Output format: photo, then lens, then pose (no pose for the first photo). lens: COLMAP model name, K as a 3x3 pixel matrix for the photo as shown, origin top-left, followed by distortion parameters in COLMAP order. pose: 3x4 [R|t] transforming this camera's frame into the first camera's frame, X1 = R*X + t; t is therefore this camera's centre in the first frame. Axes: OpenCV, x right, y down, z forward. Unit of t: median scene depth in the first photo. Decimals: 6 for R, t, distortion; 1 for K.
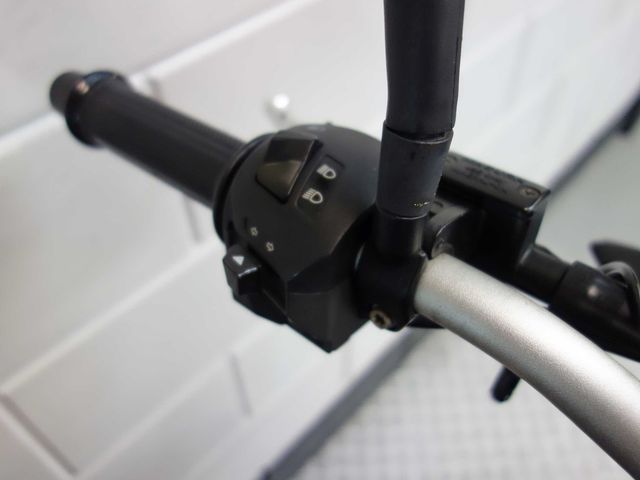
lens RADIAL K [[563.6, 0, 320.0], [0, 563.6, 240.0], [0, 0, 1]] dist [0.003777, 0.004016]
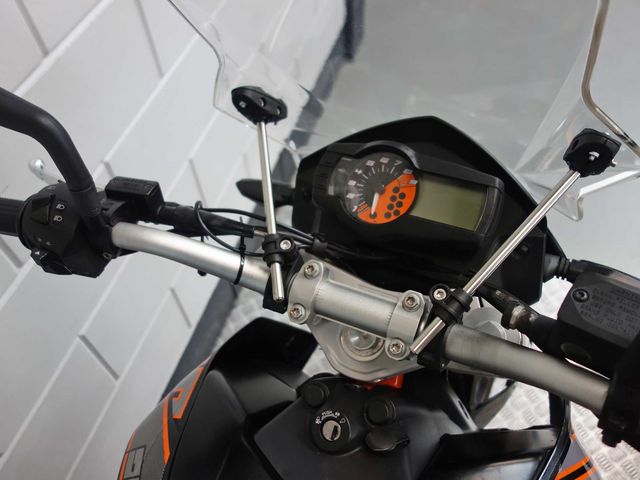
lens RADIAL K [[563.6, 0, 320.0], [0, 563.6, 240.0], [0, 0, 1]] dist [0.003777, 0.004016]
pose [[0.916133, -0.341111, 0.210581, 0.467555], [0.320828, 0.938848, 0.125036, 0.067914], [-0.240355, -0.046990, 0.969547, -1.599942]]
